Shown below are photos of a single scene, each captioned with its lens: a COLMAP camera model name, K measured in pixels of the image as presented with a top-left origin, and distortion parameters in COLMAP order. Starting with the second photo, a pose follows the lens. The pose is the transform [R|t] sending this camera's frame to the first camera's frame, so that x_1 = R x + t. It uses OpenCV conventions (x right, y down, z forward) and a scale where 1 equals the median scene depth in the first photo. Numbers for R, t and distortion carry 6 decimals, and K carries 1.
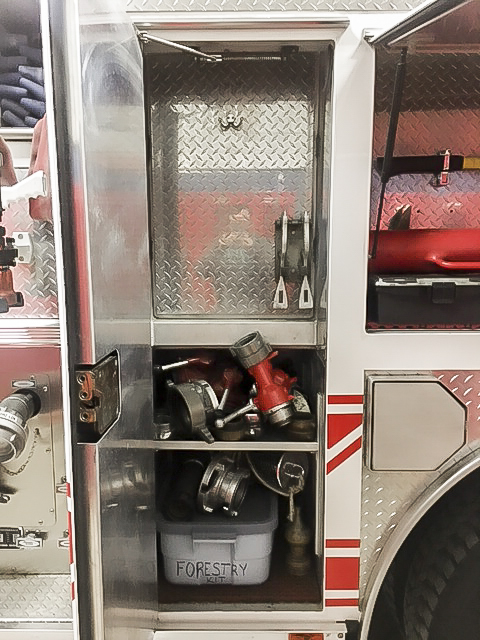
lens RADIAL K [[539.9, 0, 240.0], [0, 539.9, 321.8], [0, 0, 1]] dist [0.046381, -0.011313]
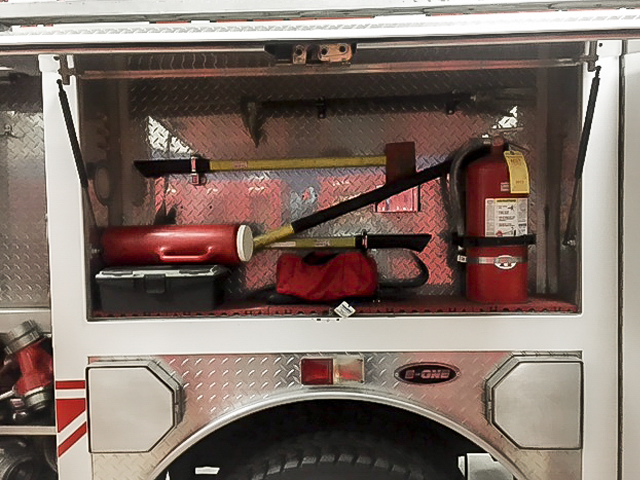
lens RADIAL K [[539.9, 0, 320.1], [0, 539.9, 241.6], [0, 0, 1]] dist [0.046381, -0.011313]
pose [[0.999113, -0.014760, -0.039428, 0.738242], [0.010833, 0.995126, -0.098012, -0.026729], [0.040682, 0.097498, 0.994404, -0.083712]]
